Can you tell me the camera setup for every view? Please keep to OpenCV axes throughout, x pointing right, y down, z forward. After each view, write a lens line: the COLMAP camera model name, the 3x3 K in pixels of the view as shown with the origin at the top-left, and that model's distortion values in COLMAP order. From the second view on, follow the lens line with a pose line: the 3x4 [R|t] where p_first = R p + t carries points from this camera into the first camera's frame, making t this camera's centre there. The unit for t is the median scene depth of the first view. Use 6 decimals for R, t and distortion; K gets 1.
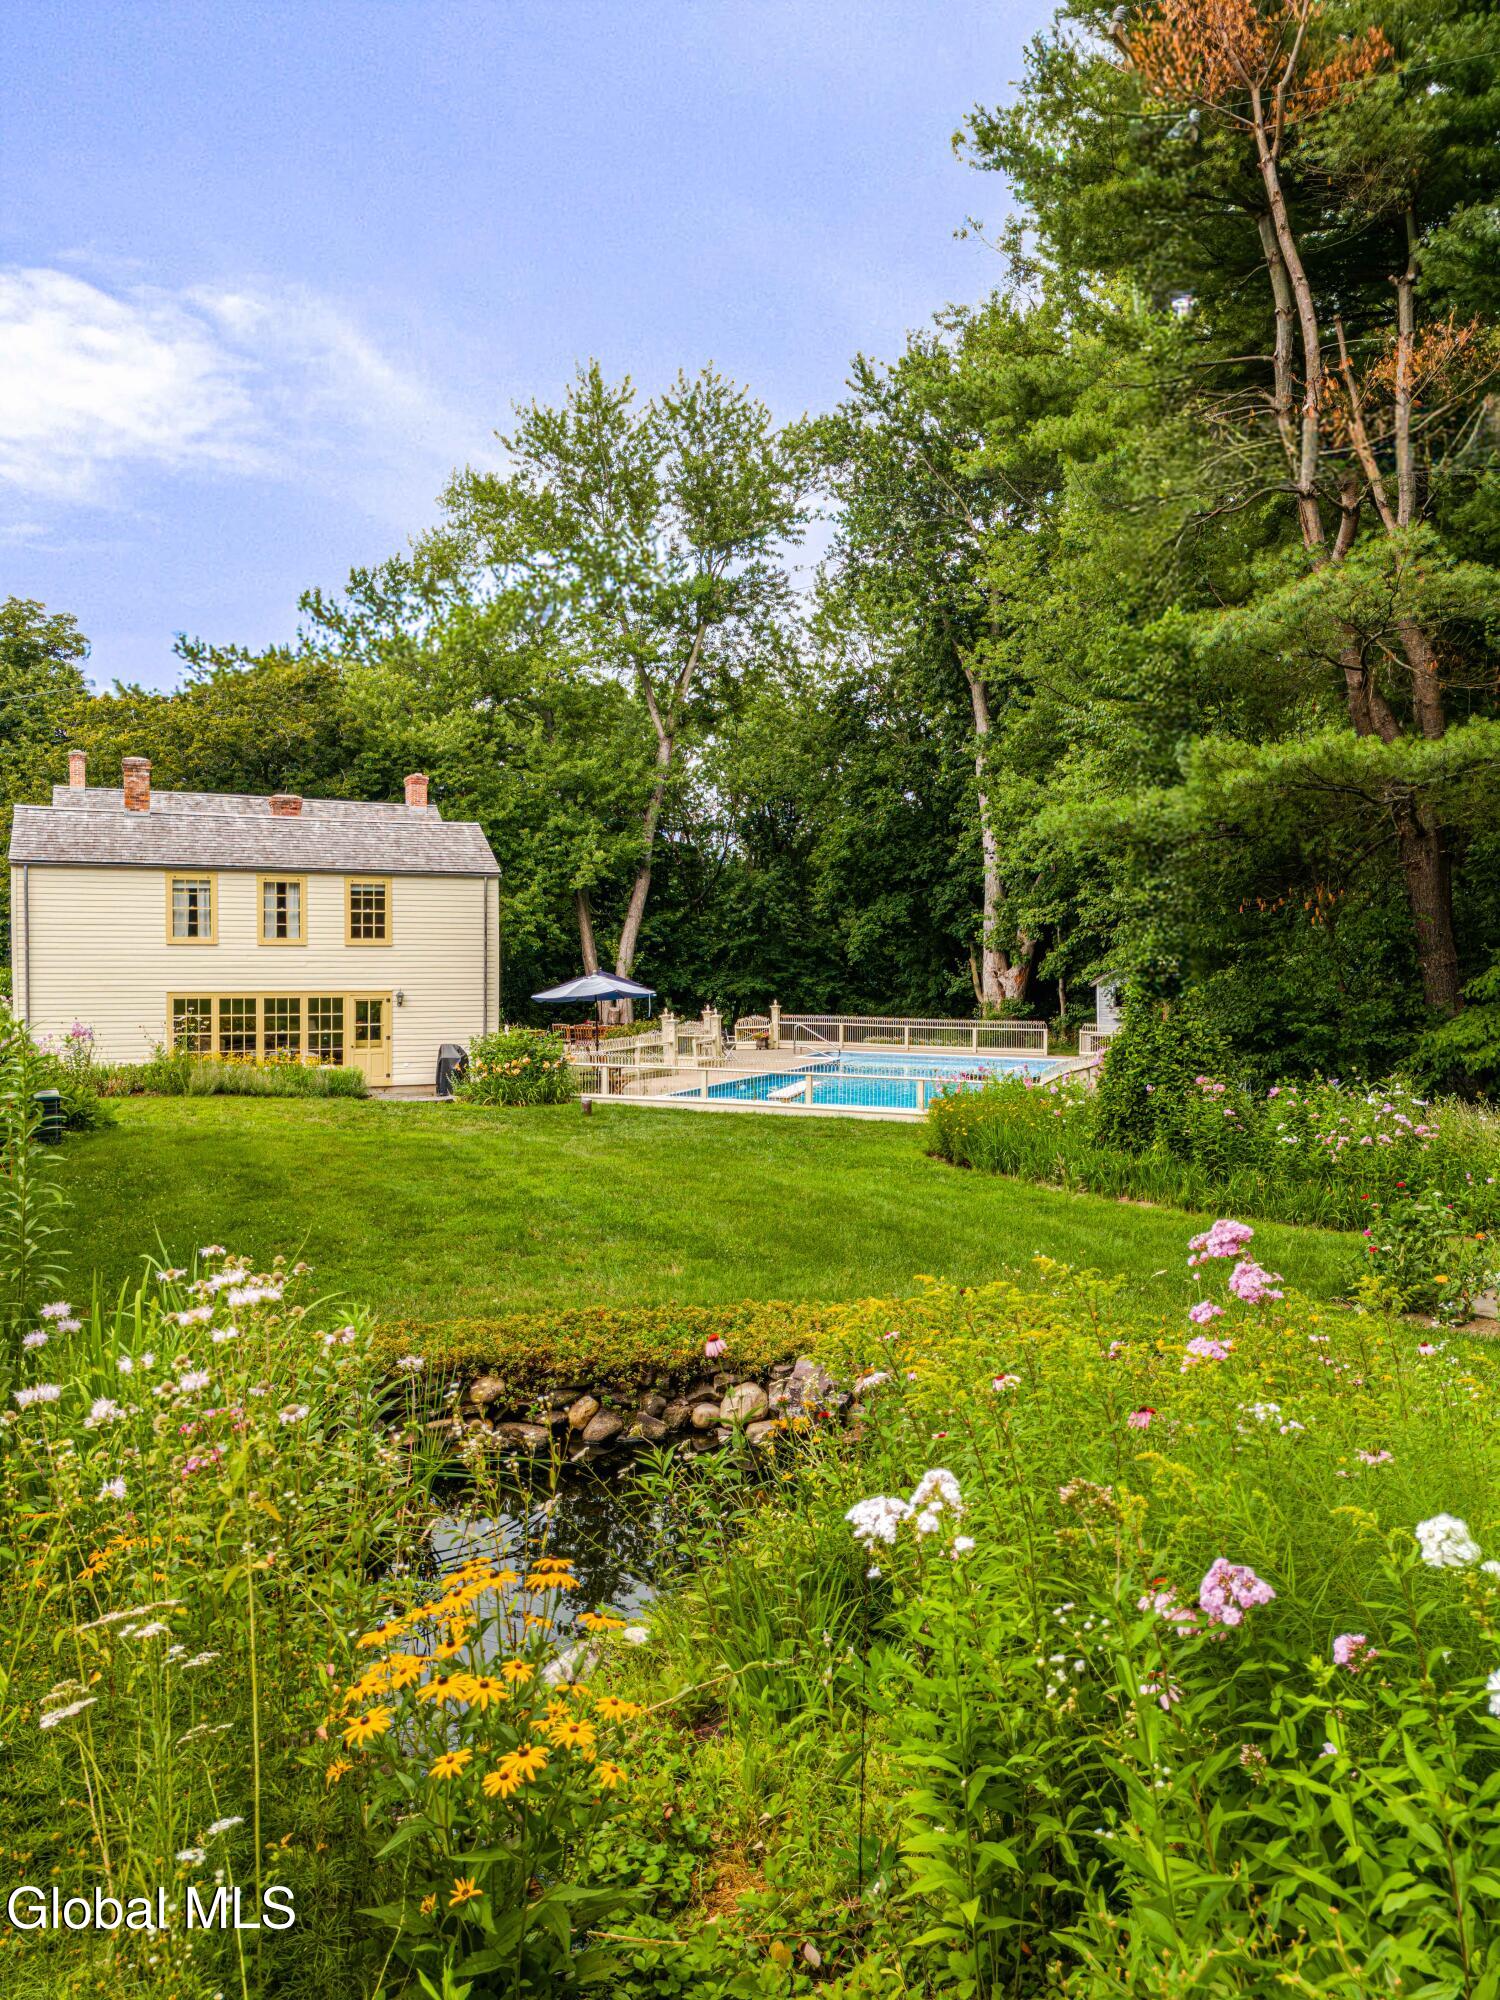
lens RADIAL K [[1513.7, 0, 742.3], [0, 1513.7, 993.8], [0, 0, 1]] dist [0.060792, -0.060264]
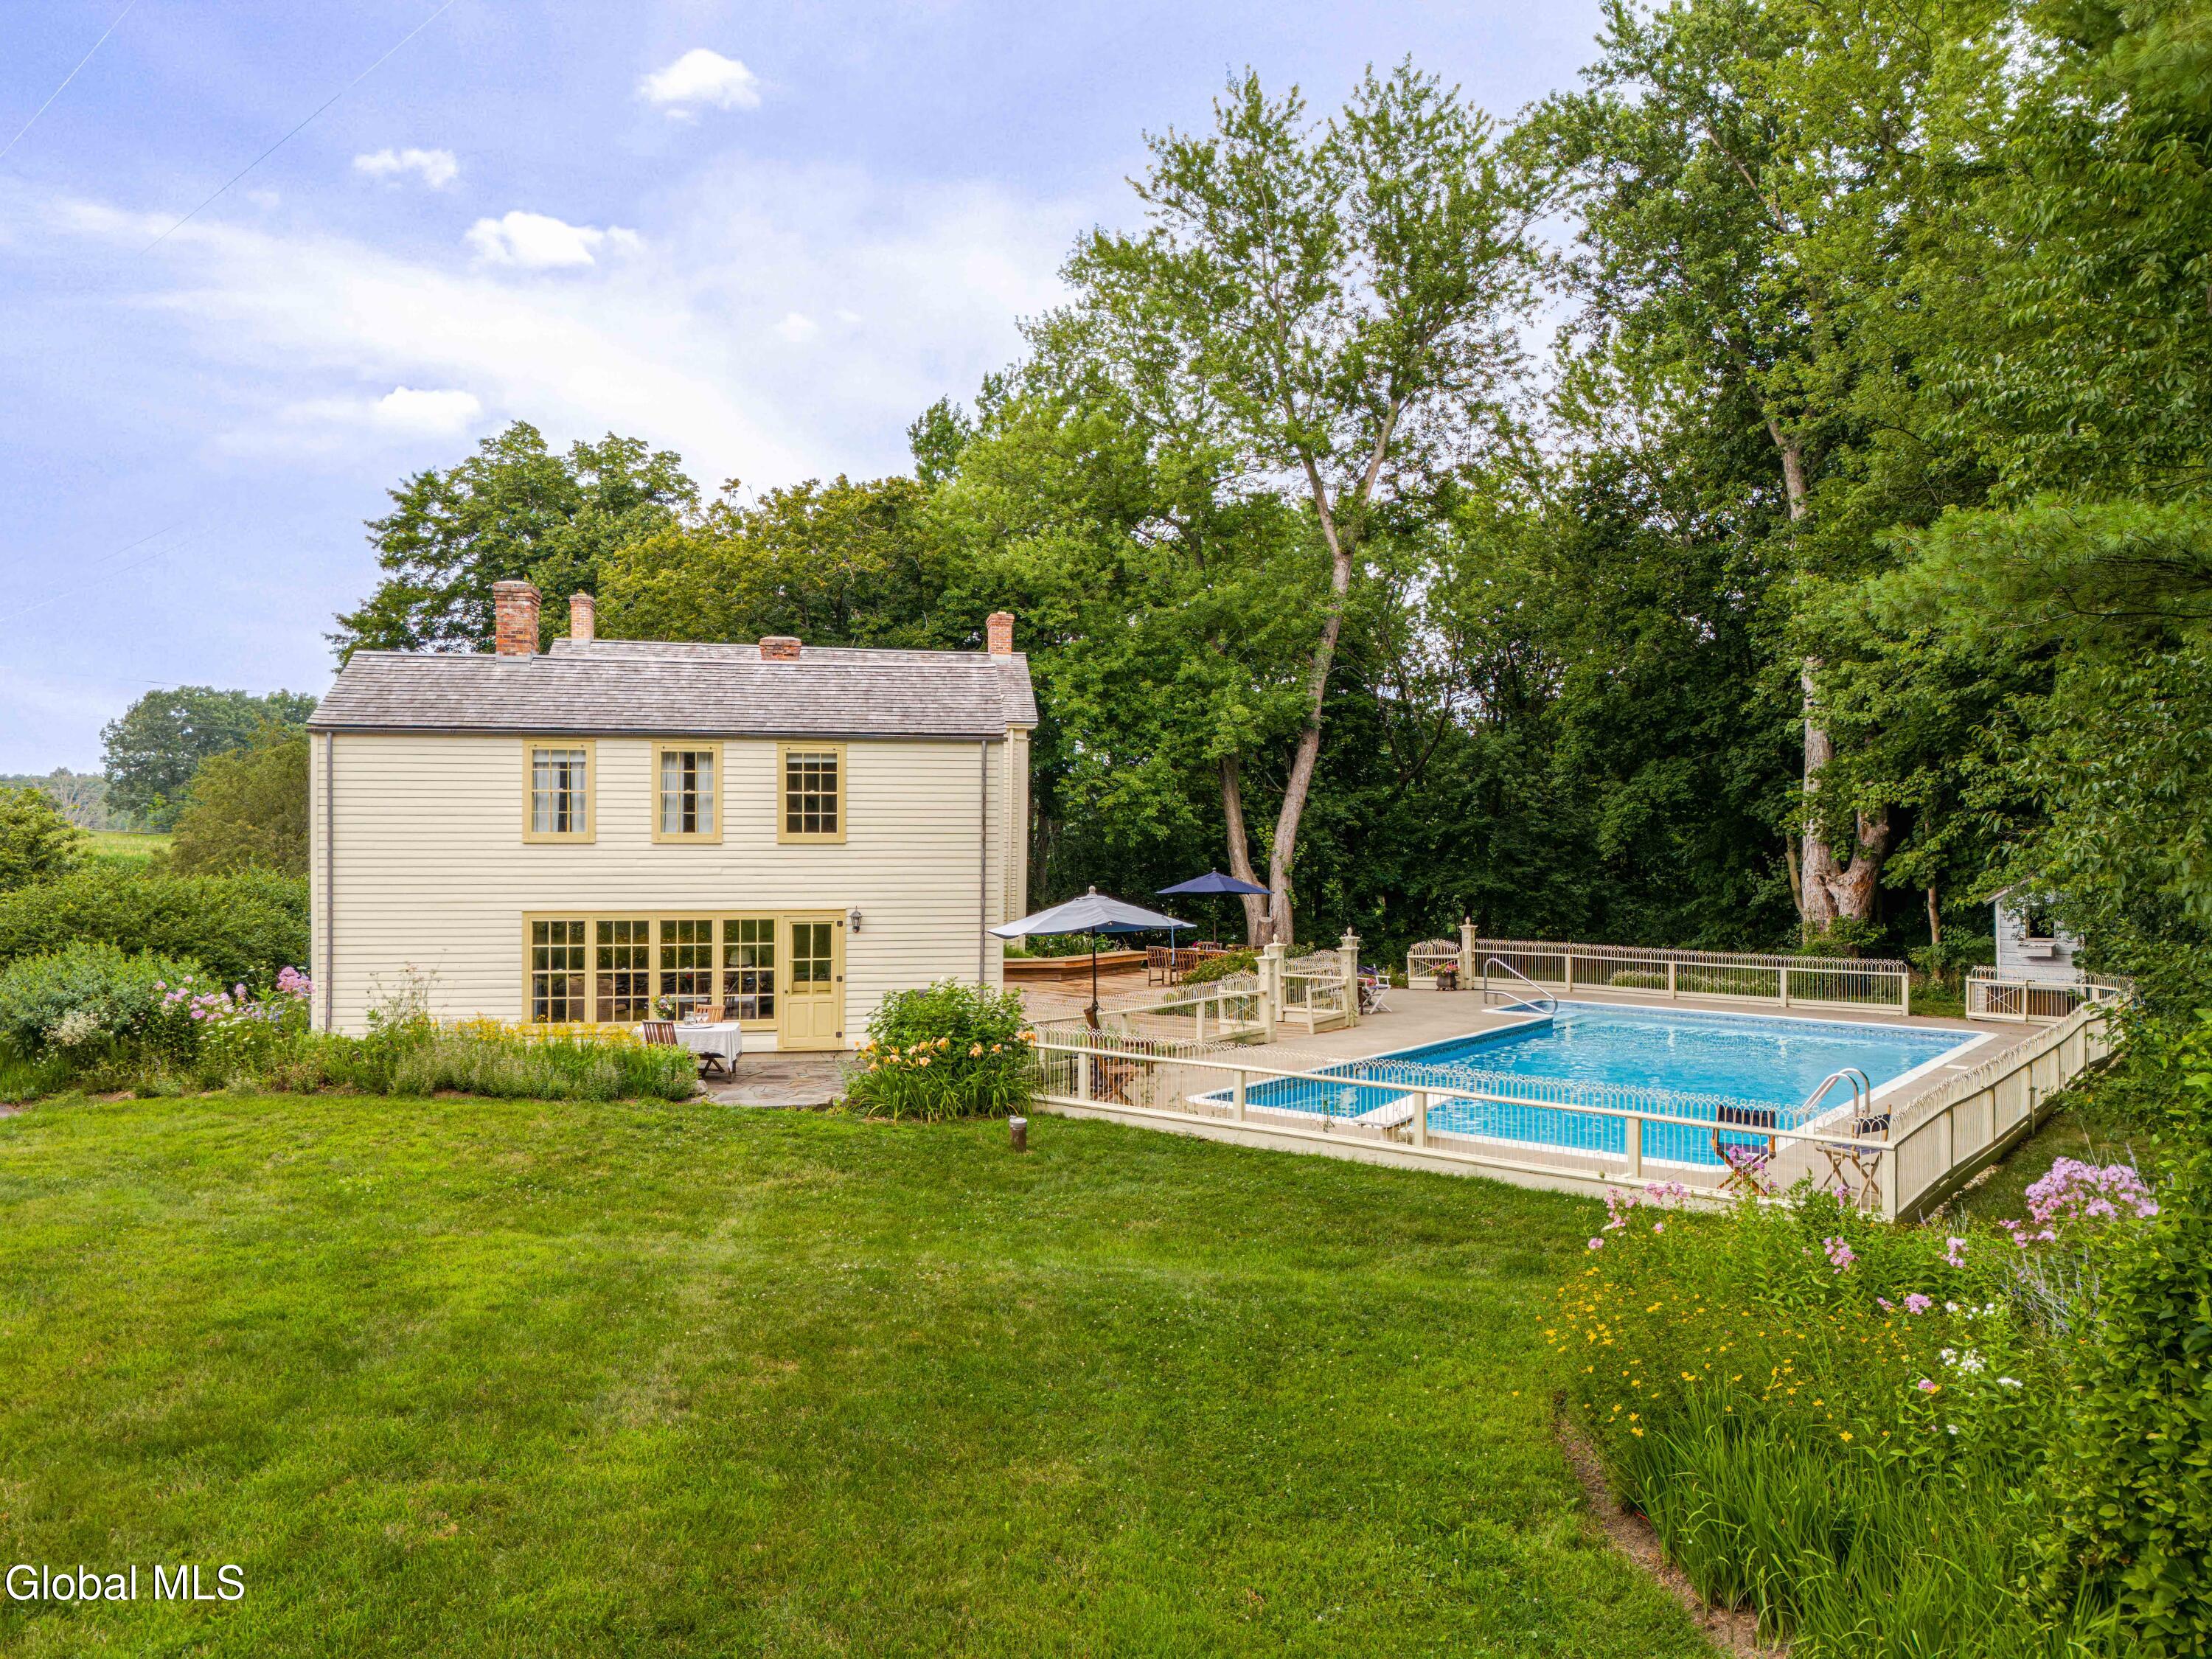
lens RADIAL K [[1674.1, 0, 1084.9], [0, 1674.1, 825.6], [0, 0, 1]] dist [0.060792, -0.060264]
pose [[0.967546, -0.001596, -0.252690, 0.038436], [-0.006374, 0.999508, -0.030718, -0.010629], [0.252615, 0.031332, 0.967059, 0.186494]]
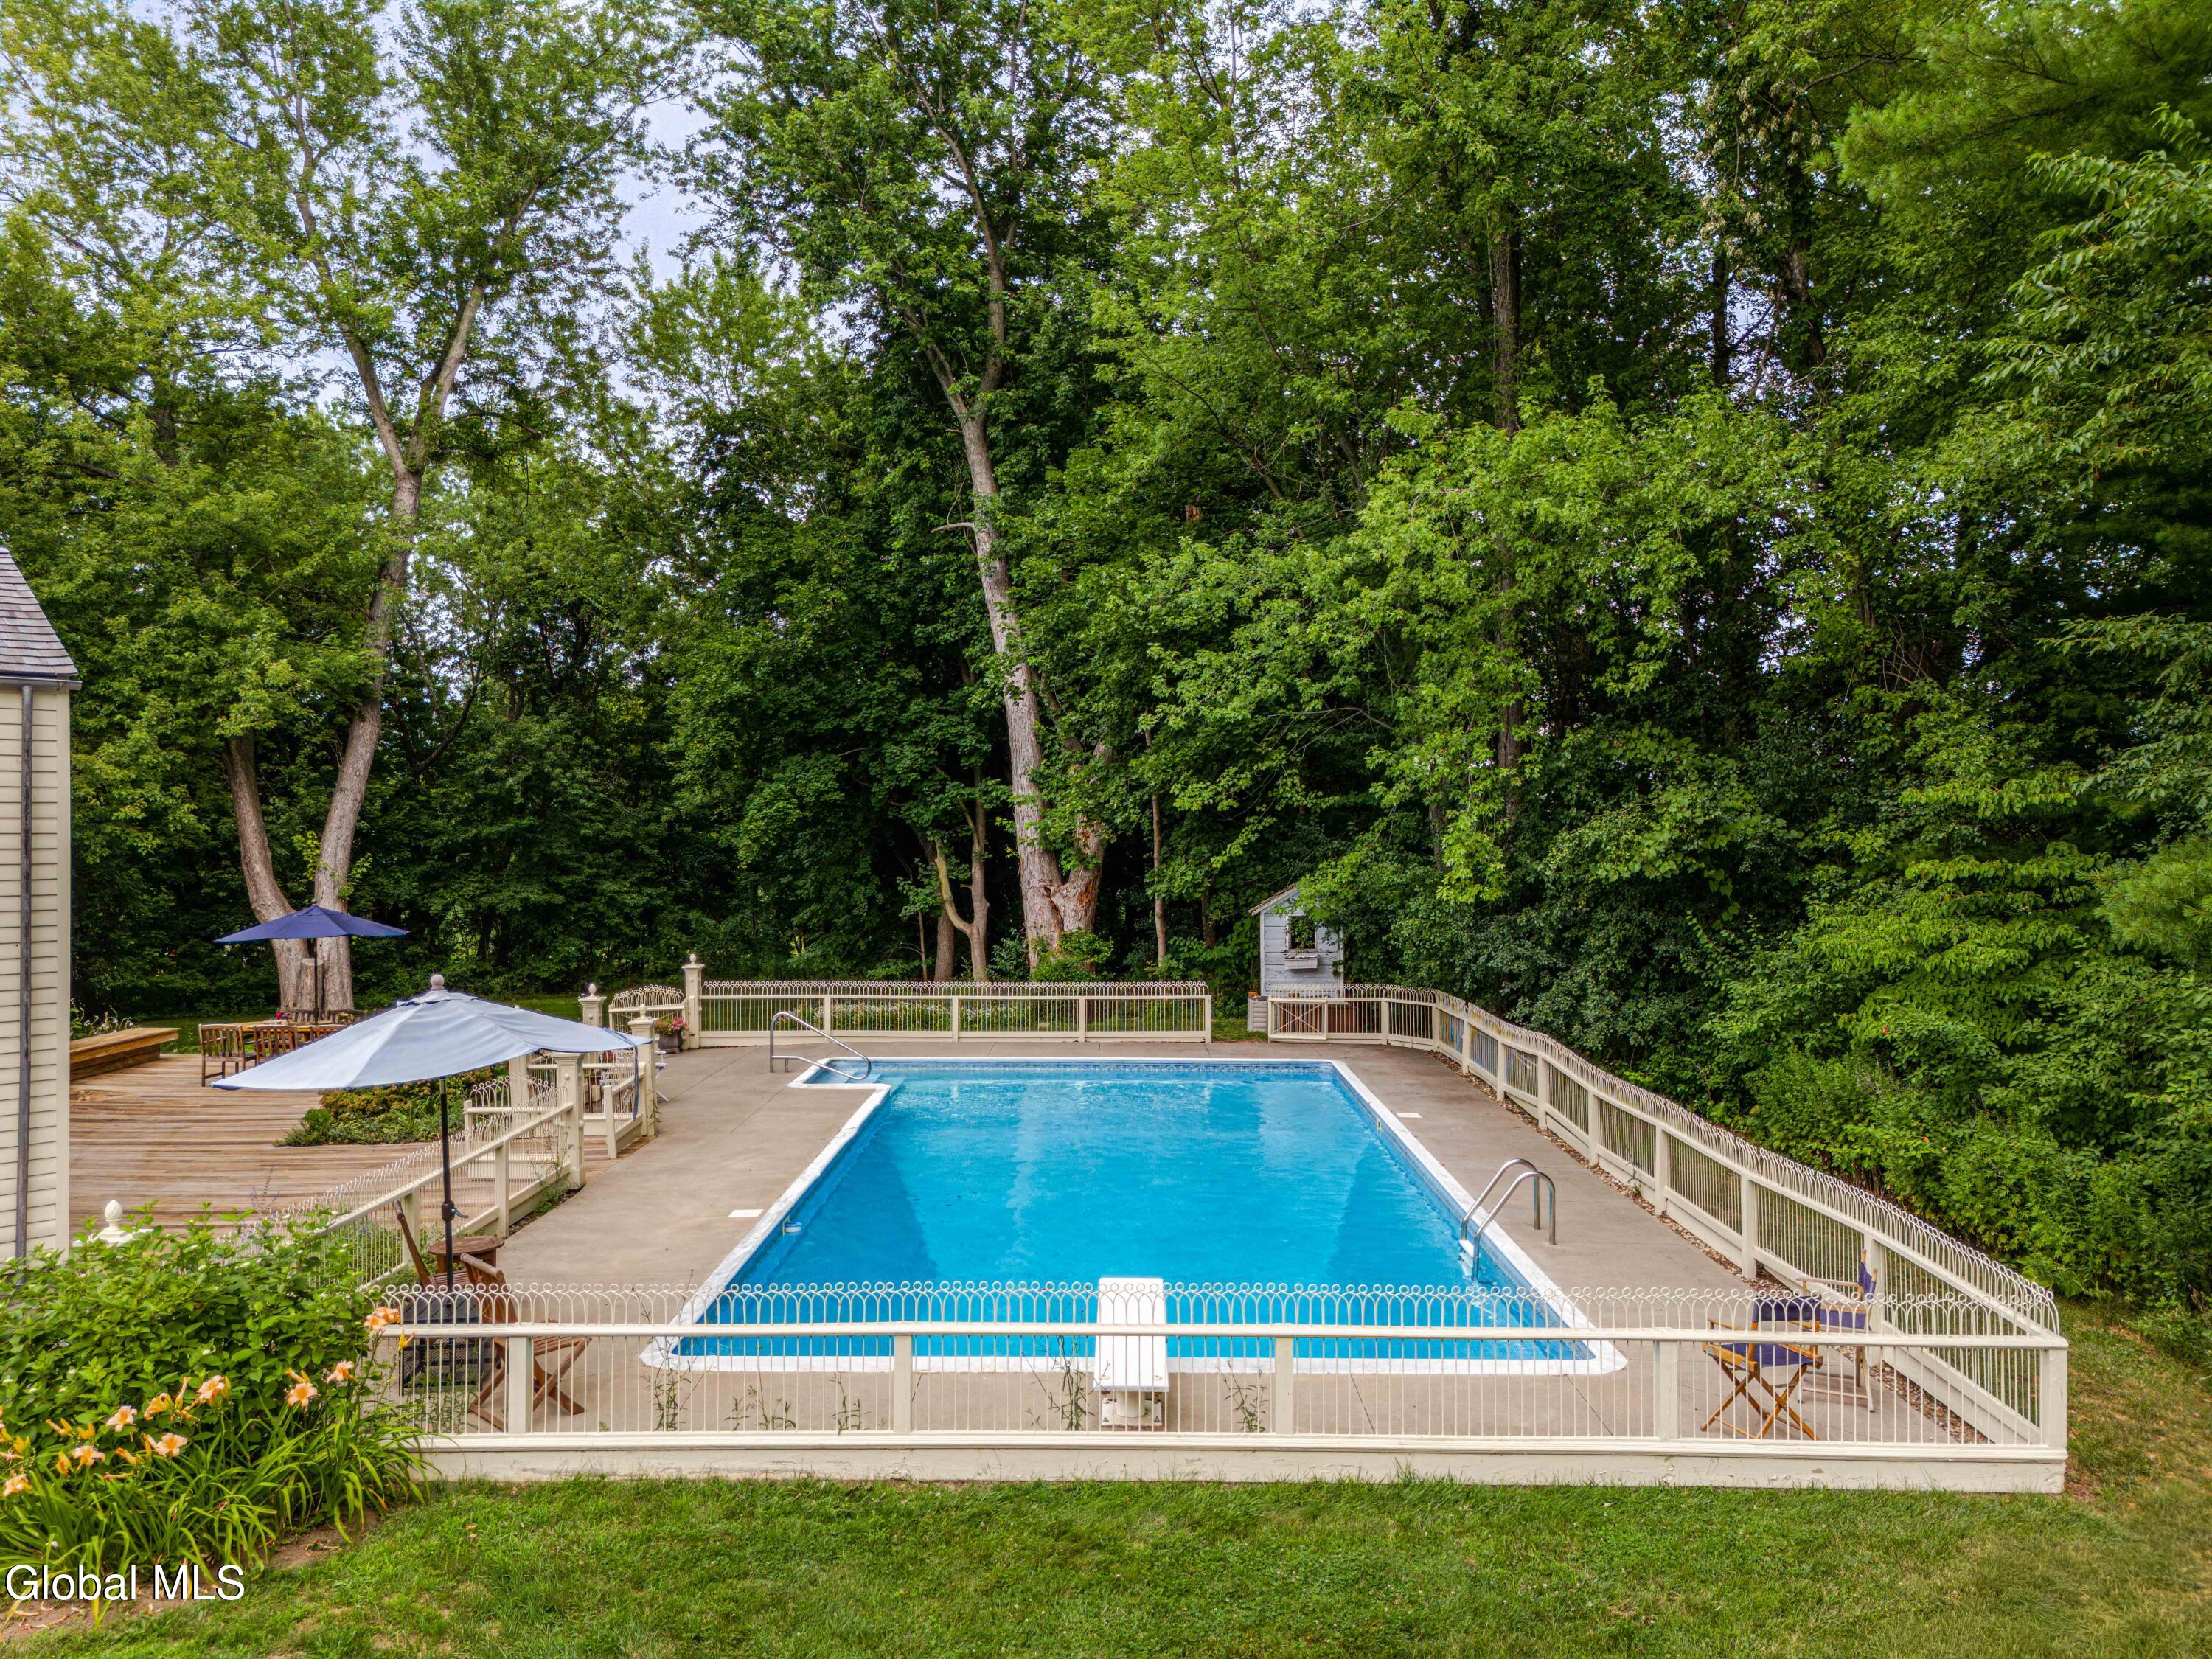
lens RADIAL K [[1674.1, 0, 1145.2], [0, 1674.1, 829.3], [0, 0, 1]] dist [0.060792, -0.060264]
pose [[0.915455, -0.004182, 0.402398, -0.056931], [0.014612, 0.999632, -0.022854, -0.019419], [-0.402155, 0.026801, 0.915179, 0.338376]]
